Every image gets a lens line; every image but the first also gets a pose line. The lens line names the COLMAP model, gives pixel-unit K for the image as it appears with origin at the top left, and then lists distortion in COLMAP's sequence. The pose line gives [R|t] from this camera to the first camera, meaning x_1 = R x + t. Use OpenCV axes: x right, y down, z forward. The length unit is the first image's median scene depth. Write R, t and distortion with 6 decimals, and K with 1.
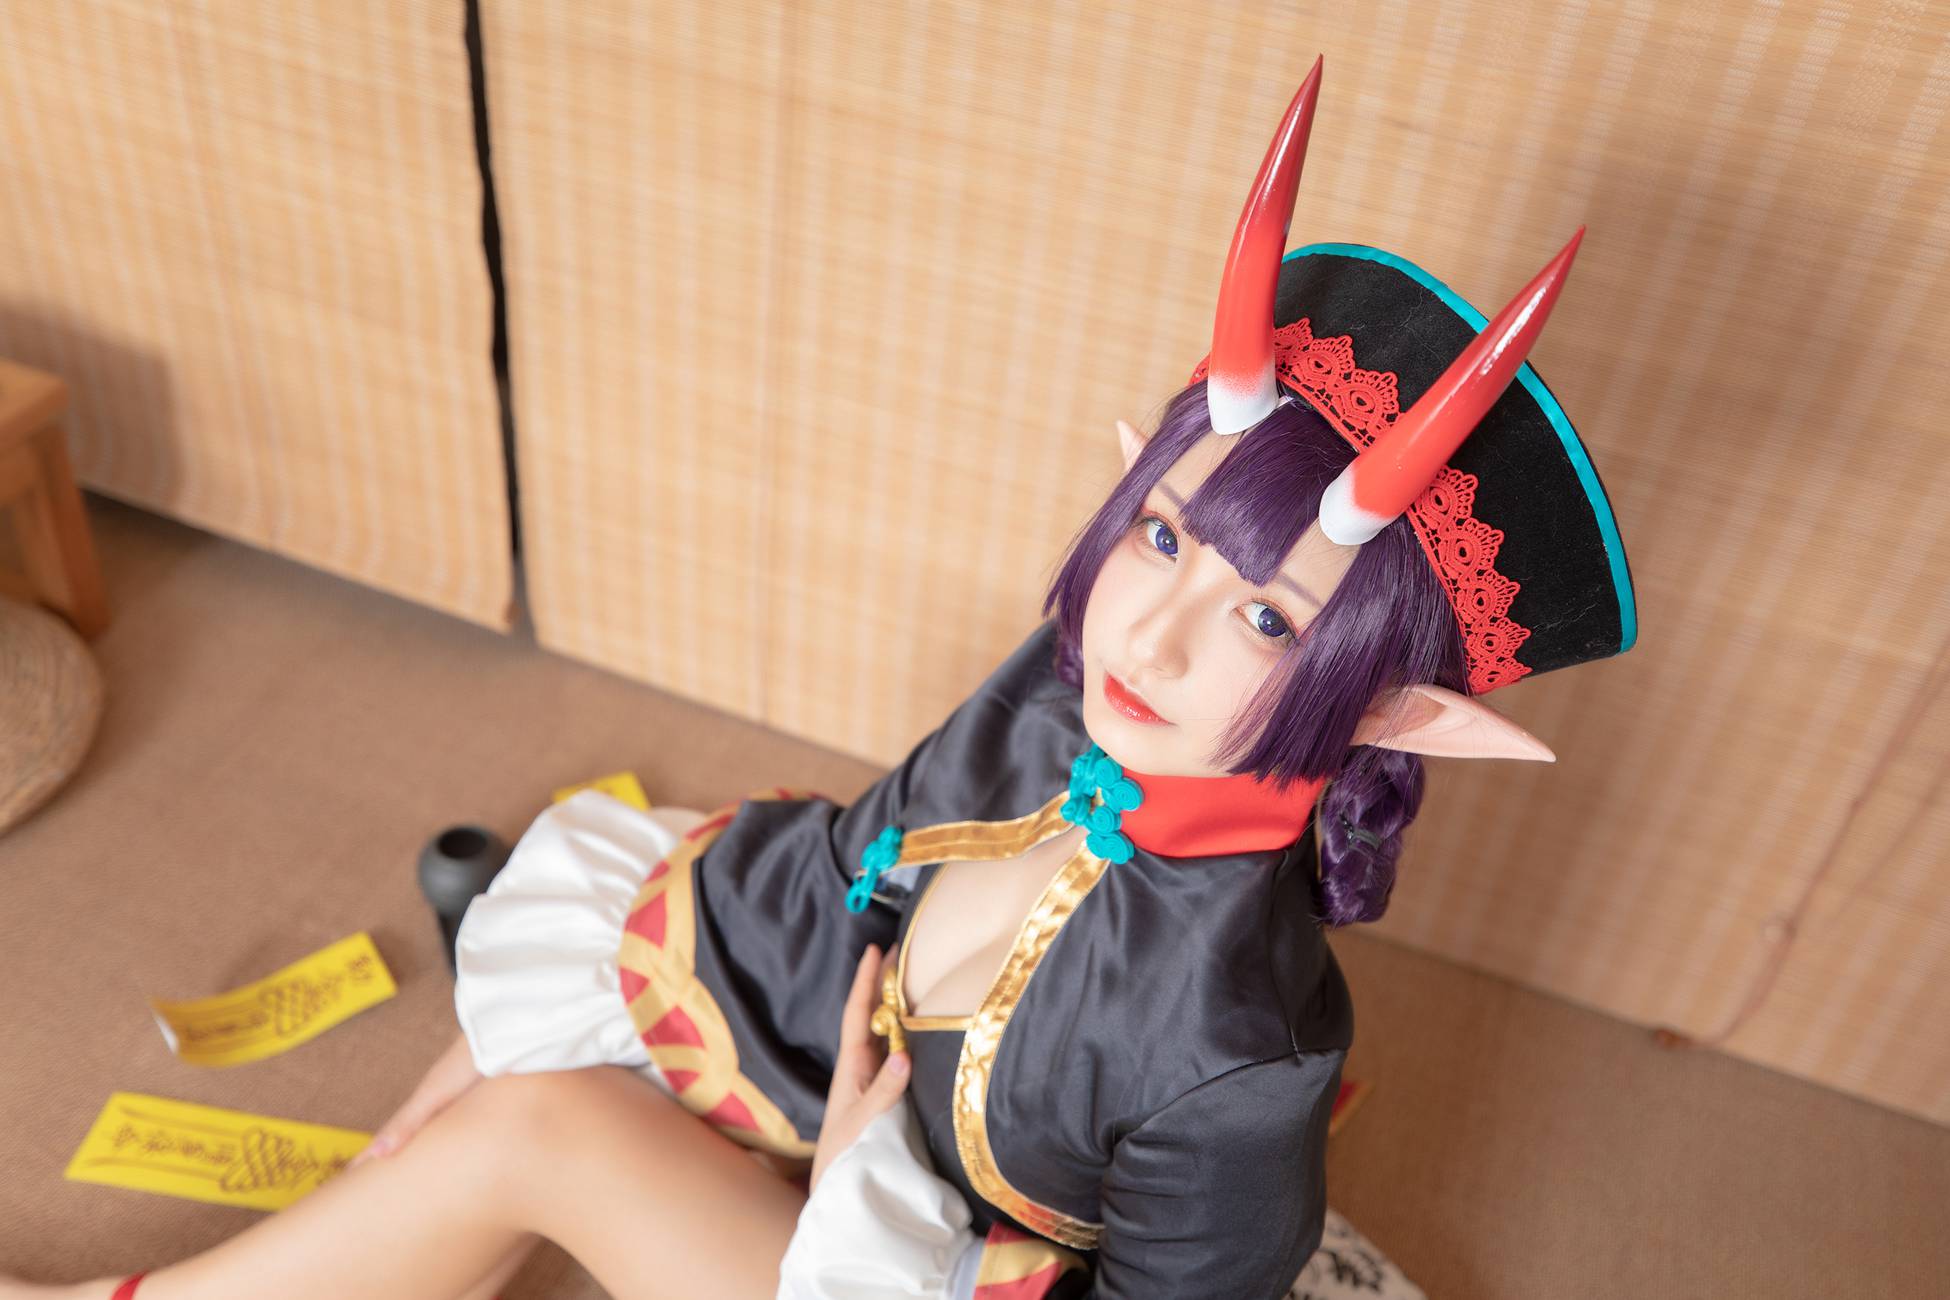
lens RADIAL K [[1855.6, 0, 959.9], [0, 1855.6, 650.0], [0, 0, 1]] dist [0.062601, 0.000000]
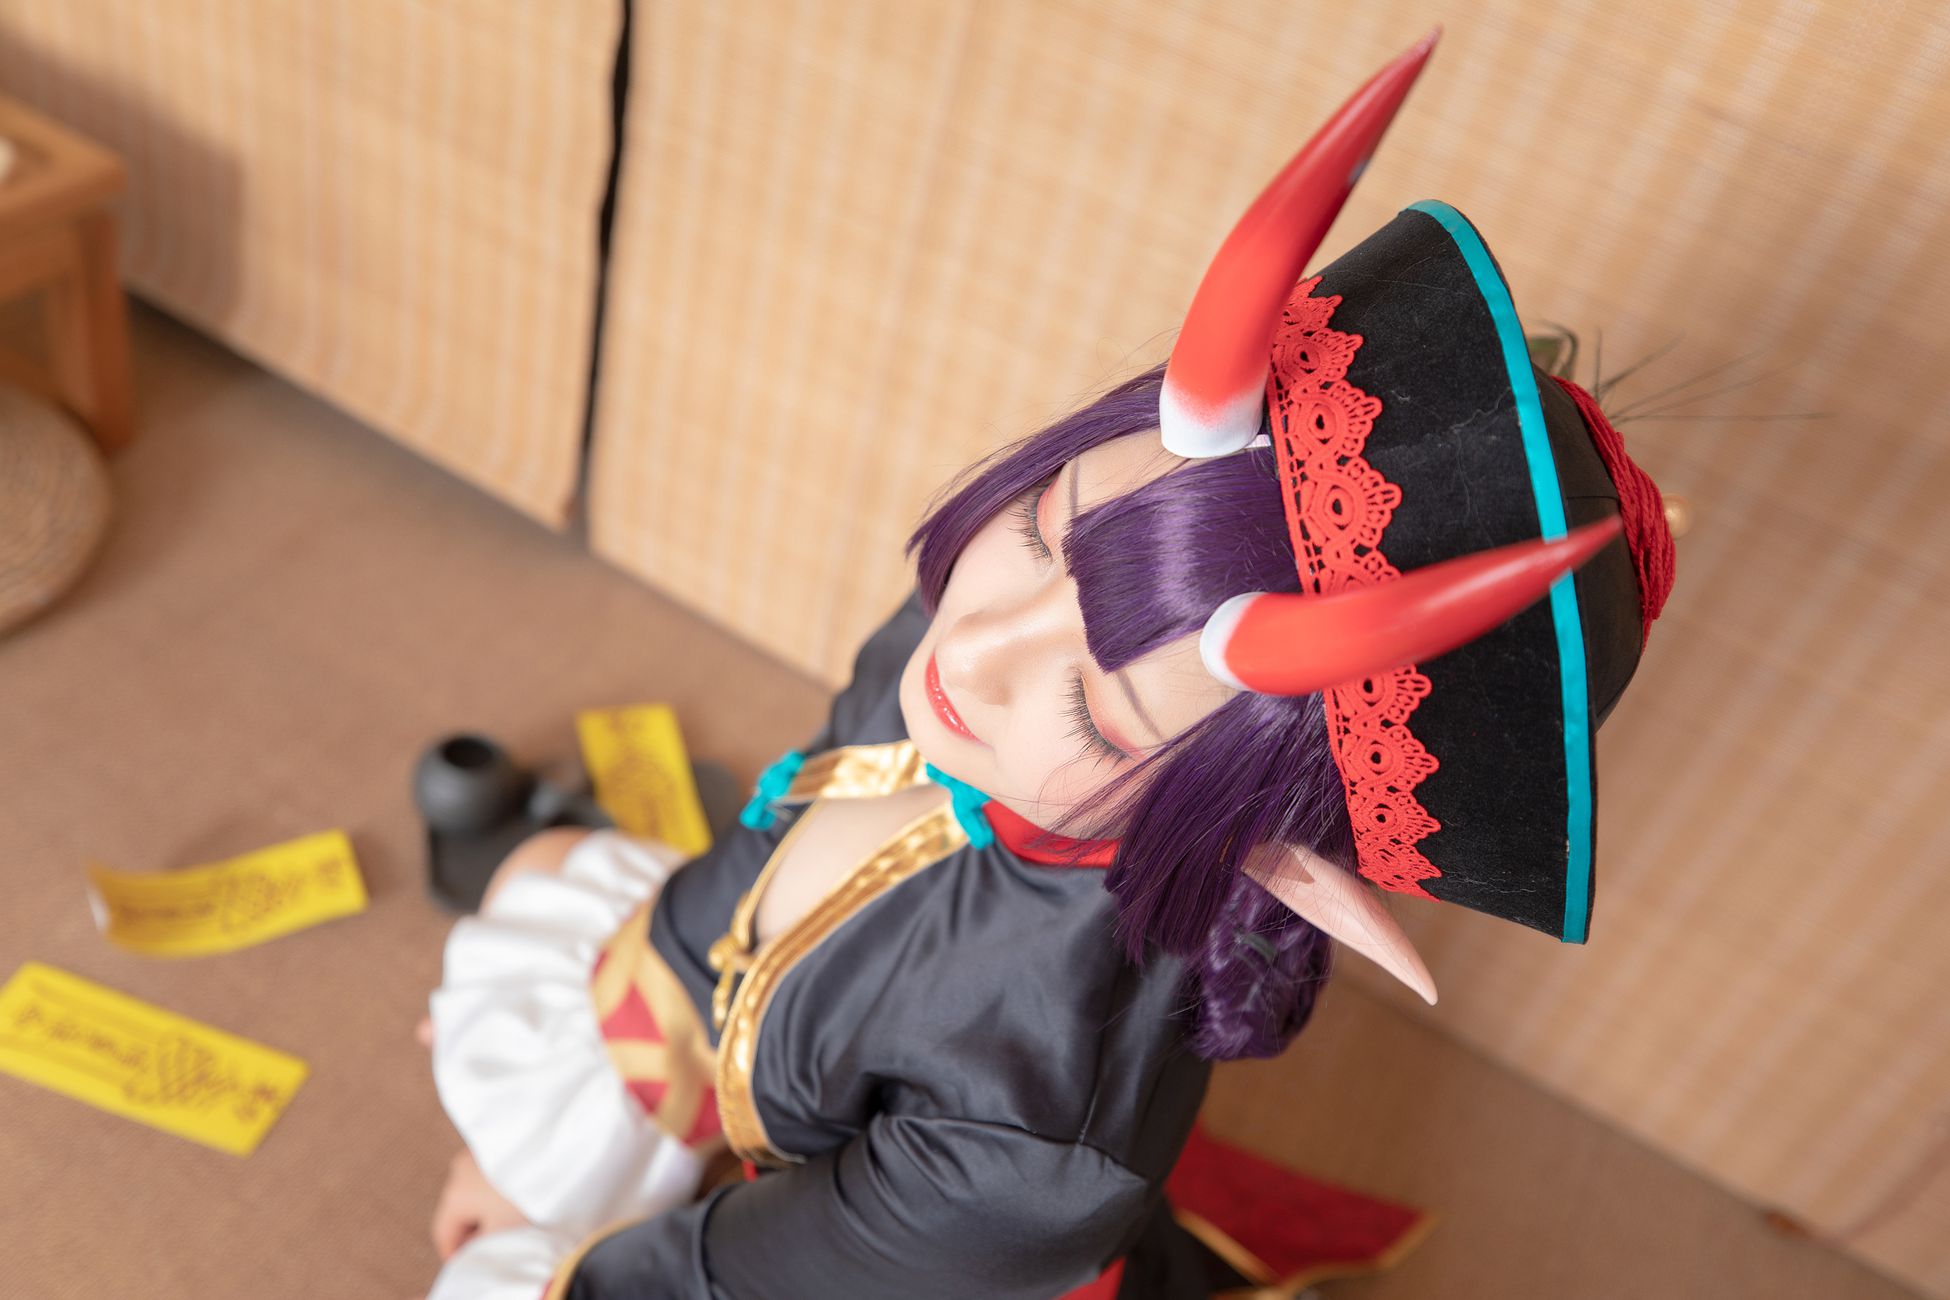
lens RADIAL K [[1855.6, 0, 955.1], [0, 1855.6, 643.6], [0, 0, 1]] dist [0.062601, 0.000000]
pose [[0.983636, 0.178388, -0.025264, -0.027245], [-0.178221, 0.983952, 0.008747, 0.003764], [0.026419, -0.004102, 0.999643, 0.126673]]
